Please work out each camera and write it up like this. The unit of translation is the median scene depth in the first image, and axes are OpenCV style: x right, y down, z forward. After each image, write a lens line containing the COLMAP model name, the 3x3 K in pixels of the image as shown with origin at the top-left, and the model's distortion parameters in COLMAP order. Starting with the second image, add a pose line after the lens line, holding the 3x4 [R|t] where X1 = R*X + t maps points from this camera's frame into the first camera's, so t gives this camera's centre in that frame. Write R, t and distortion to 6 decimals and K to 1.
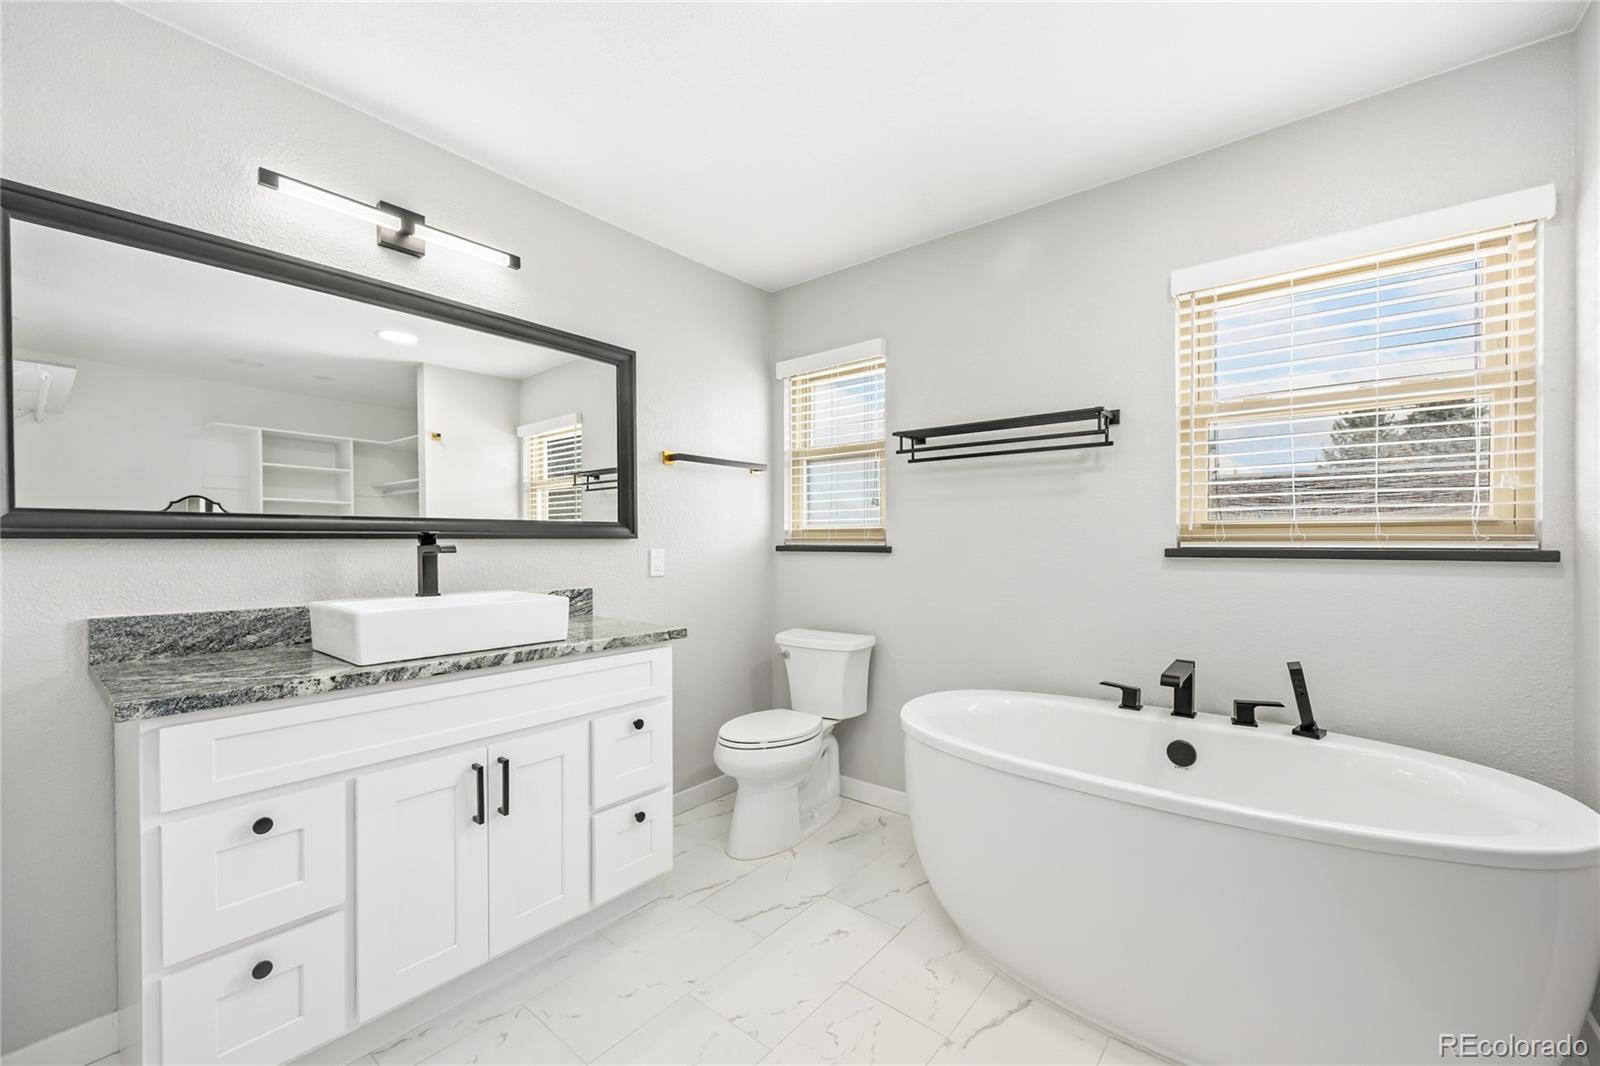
lens RADIAL K [[652.5, 0, 802.5], [0, 652.5, 542.3], [0, 0, 1]] dist [0.005221, -0.000247]
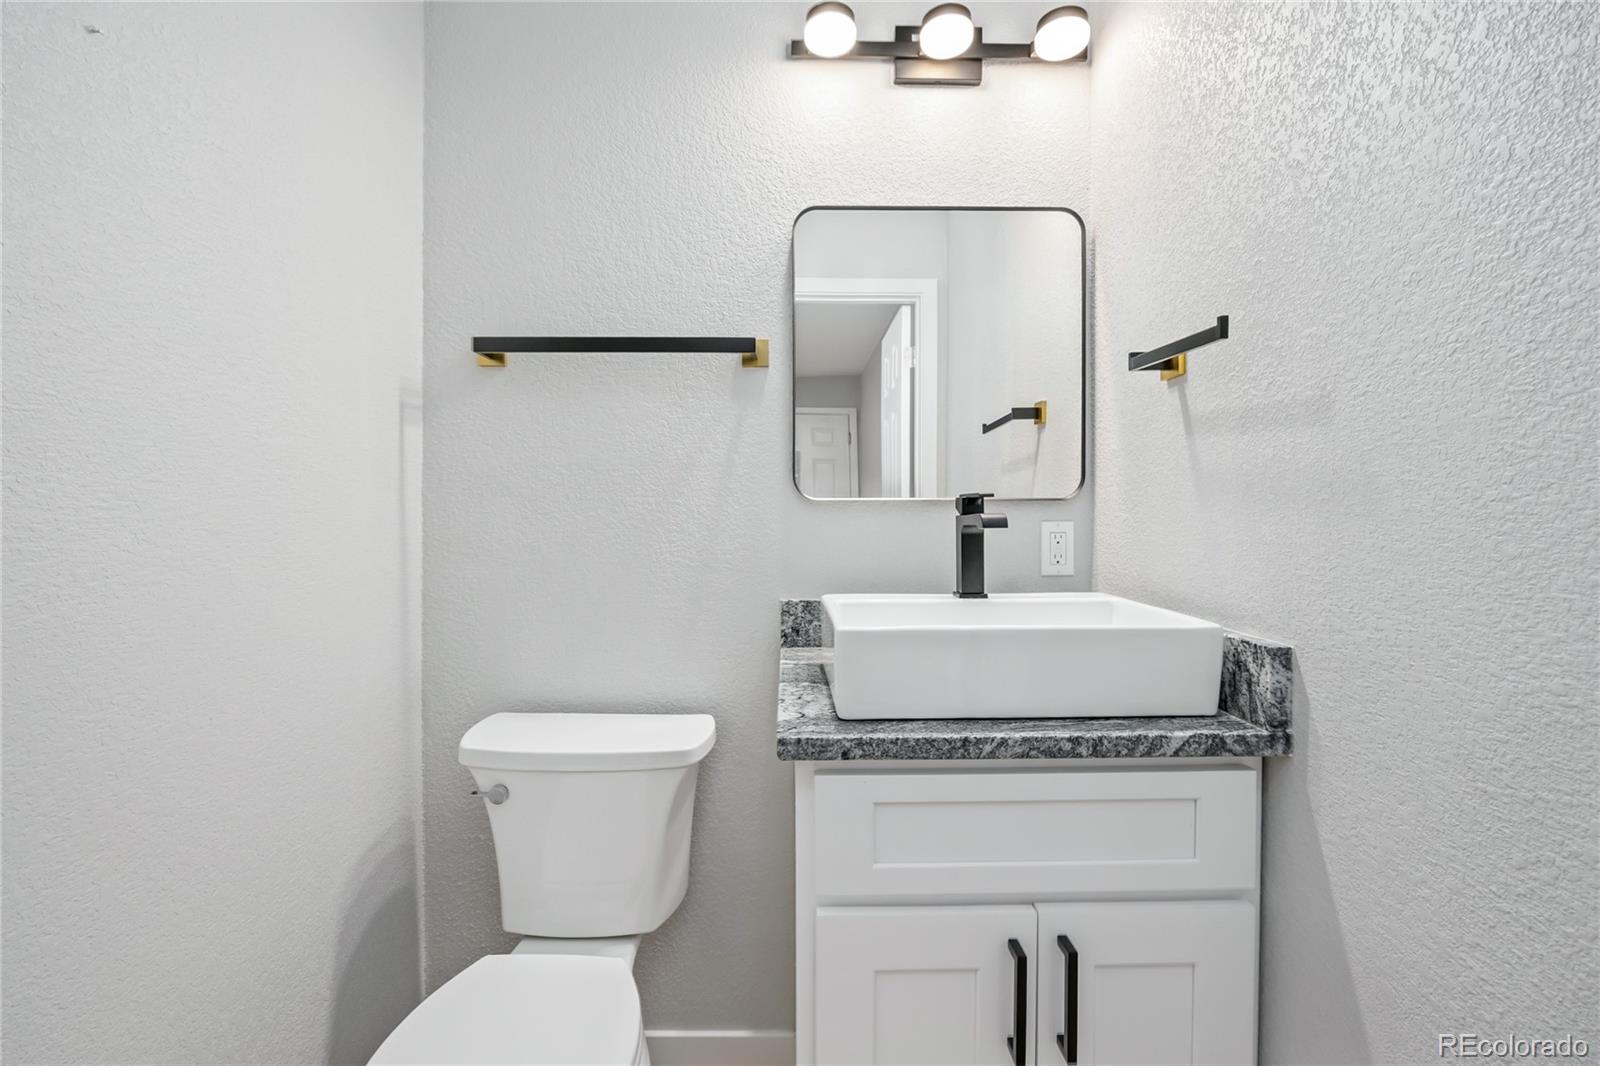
lens RADIAL K [[645.5, 0, 807.5], [0, 645.5, 533.4], [0, 0, 1]] dist [-0.003809, -0.000199]
pose [[0.613920, 0.026730, -0.788916, -0.181147], [0.004930, 0.999277, 0.037694, -0.002603], [0.789353, -0.027030, 0.613344, 0.496302]]
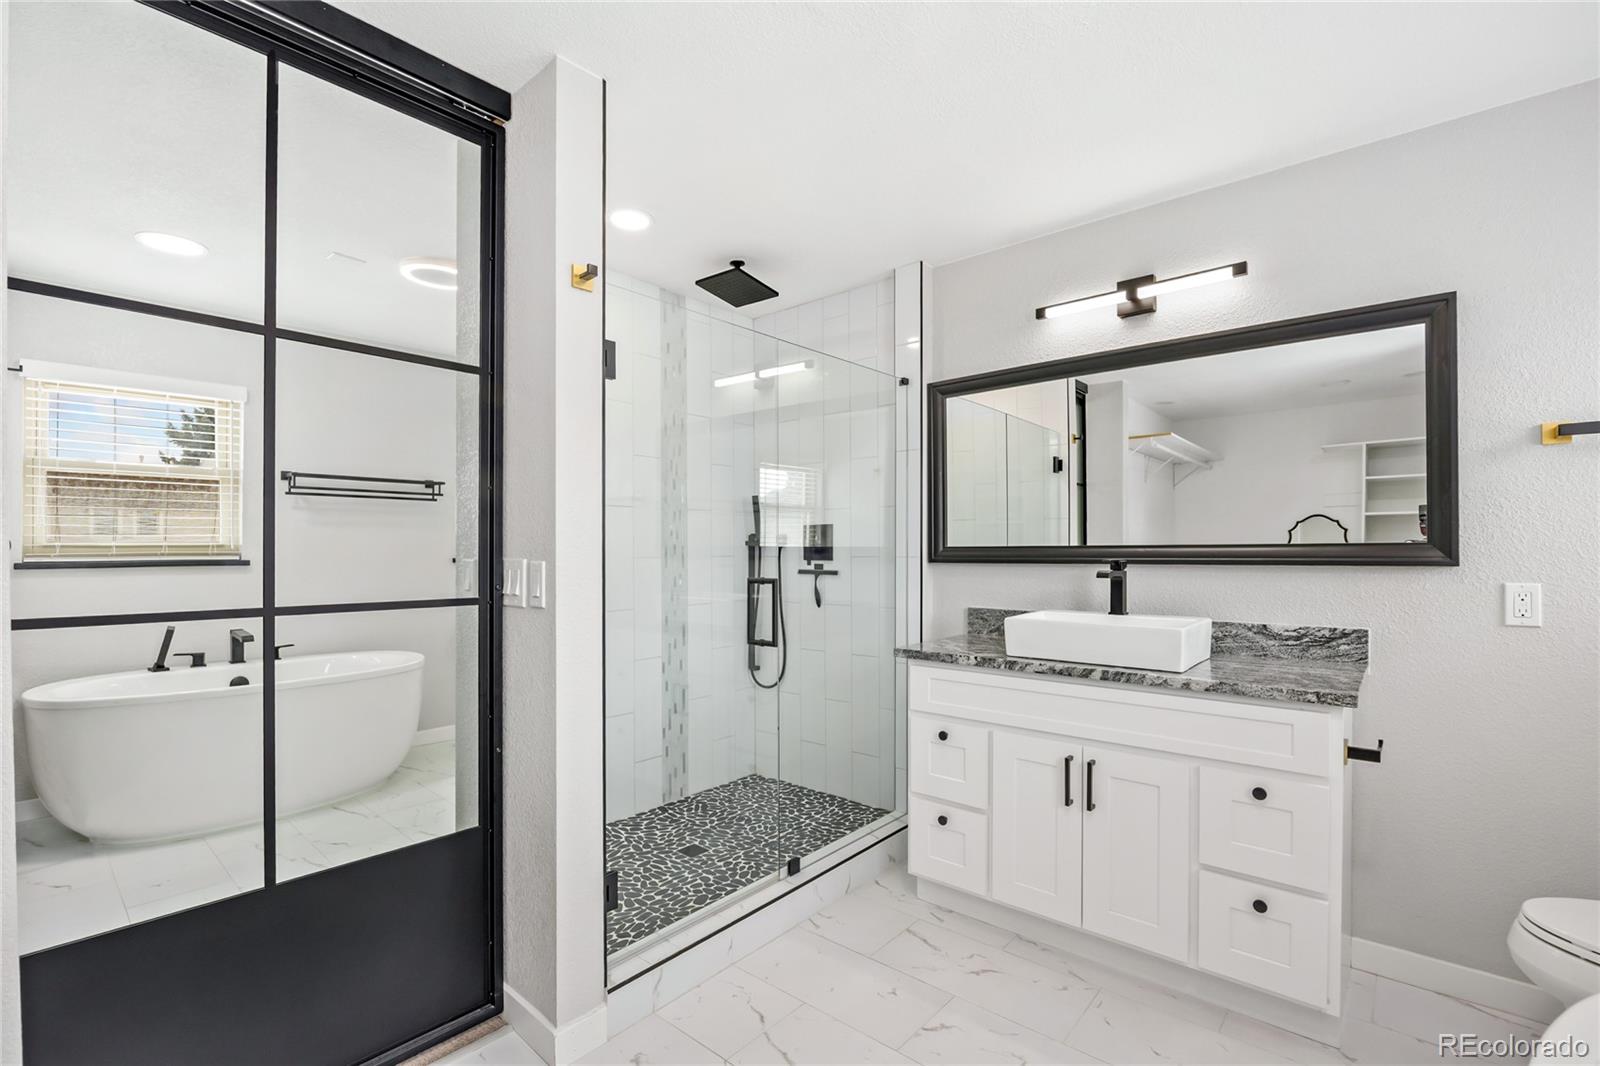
lens RADIAL K [[754.4, 0, 798.9], [0, 754.4, 545.2], [0, 0, 1]] dist [-0.019973, -0.000318]
pose [[-0.056849, -0.006177, -0.998364, 0.788266], [0.001453, 0.999979, -0.006270, -0.032846], [0.998382, -0.001807, -0.056839, 0.512695]]
